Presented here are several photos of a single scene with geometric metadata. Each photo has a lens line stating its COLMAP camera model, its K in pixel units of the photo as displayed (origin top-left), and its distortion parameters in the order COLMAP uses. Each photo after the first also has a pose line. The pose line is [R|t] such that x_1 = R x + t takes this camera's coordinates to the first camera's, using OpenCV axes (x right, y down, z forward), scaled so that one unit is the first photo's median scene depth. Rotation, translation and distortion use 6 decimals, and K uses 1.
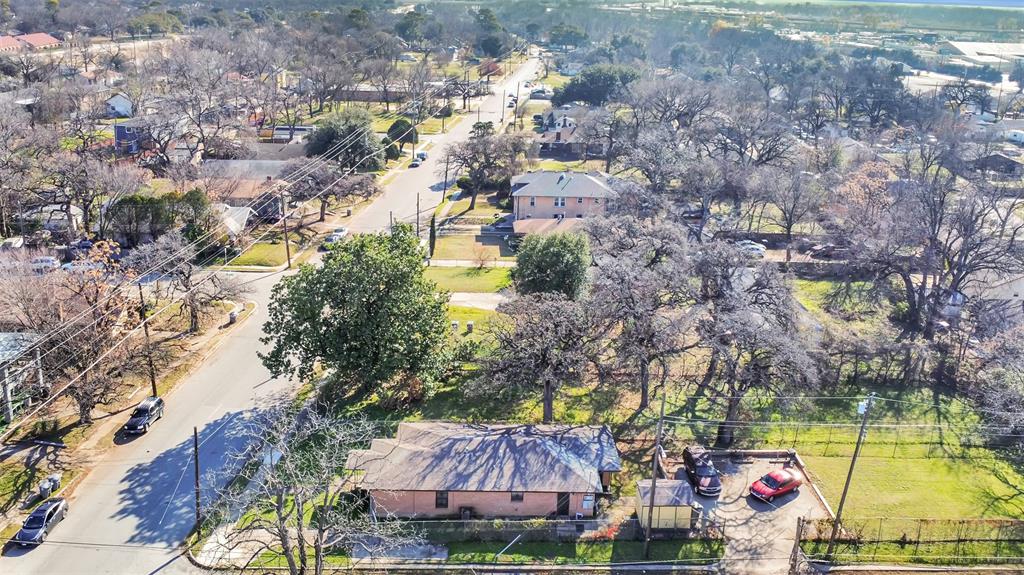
lens RADIAL K [[801.2, 0, 506.5], [0, 801.2, 286.8], [0, 0, 1]] dist [0.009532, -0.010447]
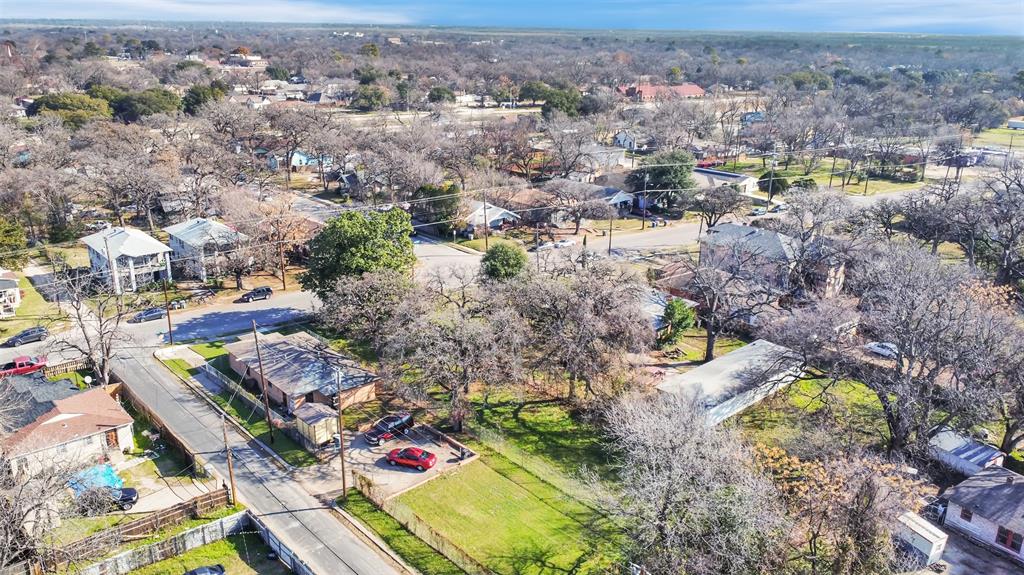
lens RADIAL K [[801.2, 0, 512.6], [0, 801.2, 288.8], [0, 0, 1]] dist [0.009532, -0.010447]
pose [[0.642395, 0.223843, -0.732955, 1.326286], [-0.271174, 0.960912, 0.055792, -0.107193], [0.716794, 0.162917, 0.677985, 0.286985]]
